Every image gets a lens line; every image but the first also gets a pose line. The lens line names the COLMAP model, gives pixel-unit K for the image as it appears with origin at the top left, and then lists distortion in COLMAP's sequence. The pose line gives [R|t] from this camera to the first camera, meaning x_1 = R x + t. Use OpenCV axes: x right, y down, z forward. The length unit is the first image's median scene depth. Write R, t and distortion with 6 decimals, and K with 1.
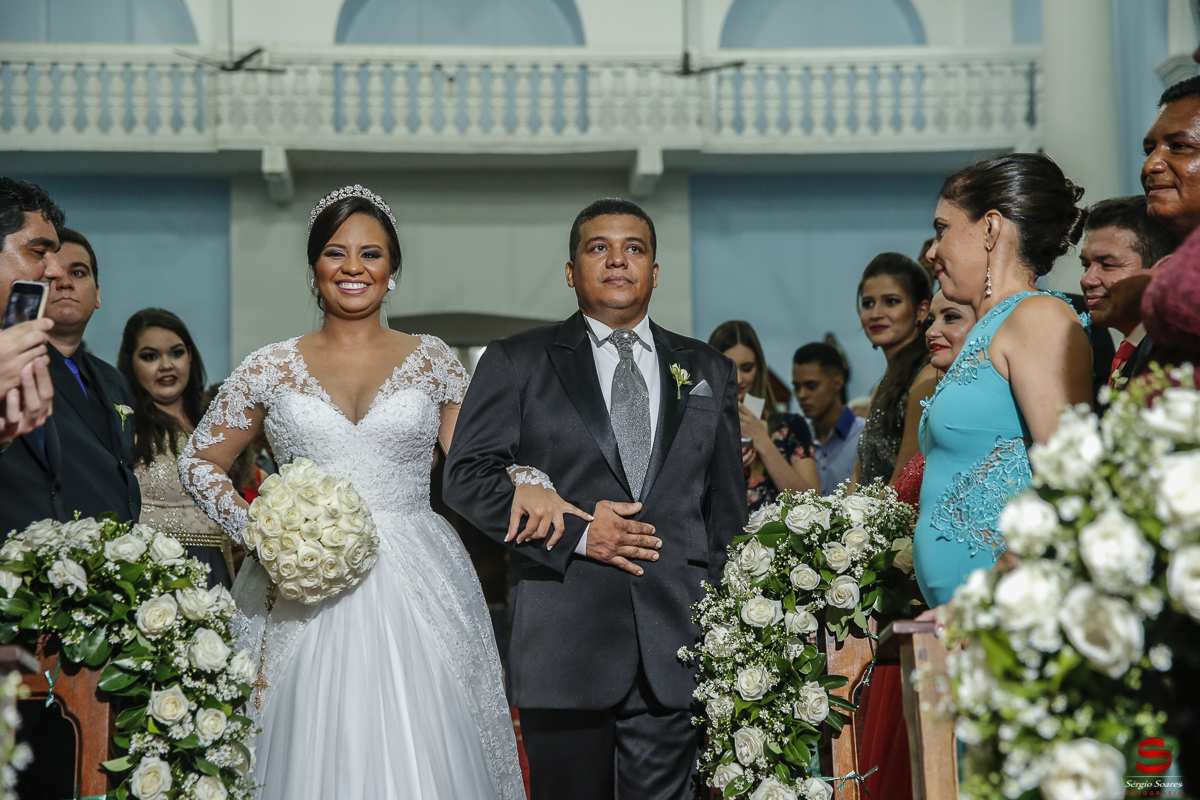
lens RADIAL K [[1951.3, 0, 600.0], [0, 1951.3, 400.0], [0, 0, 1]] dist [0.137015, 0.057714]
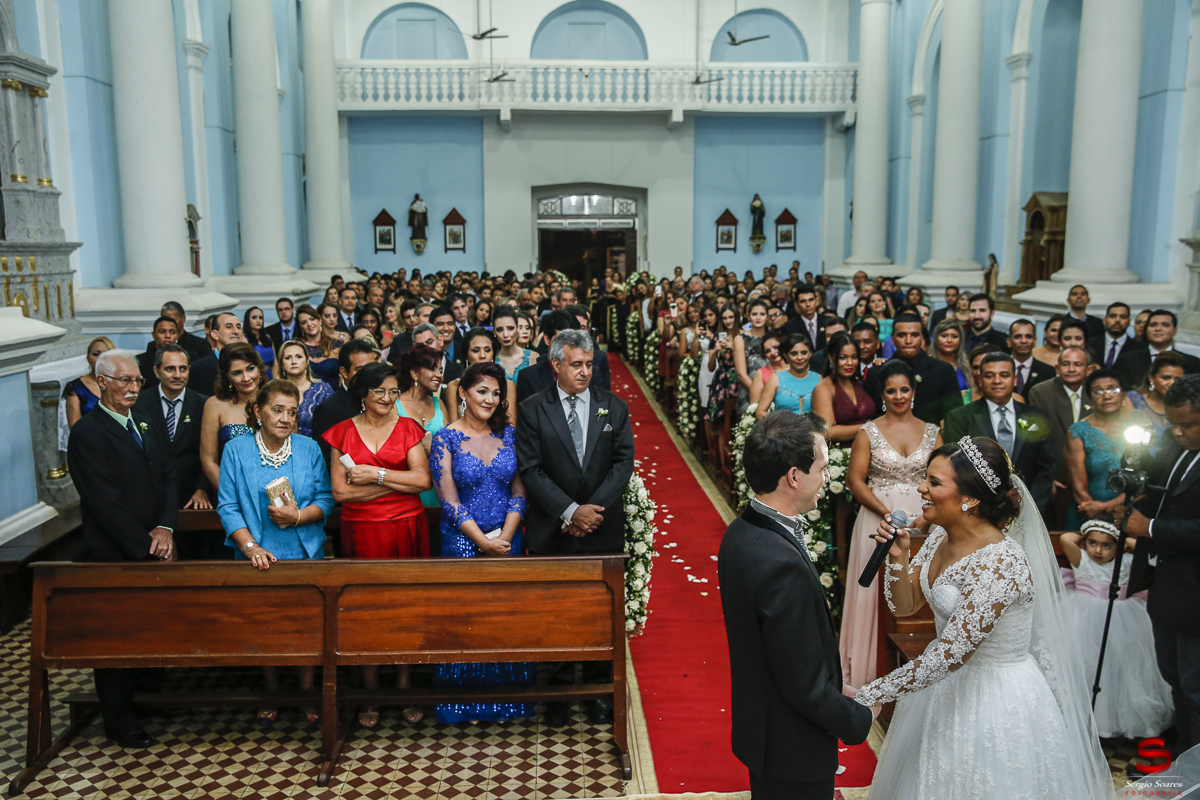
lens RADIAL K [[1026.1, 0, 602.1], [0, 1026.1, 406.0], [0, 0, 1]] dist [-0.015077, -0.003764]
pose [[0.999694, 0.018030, -0.016963, -0.033379], [-0.013491, 0.971323, 0.237381, -0.079234], [0.020757, -0.237079, 0.971269, -0.183645]]
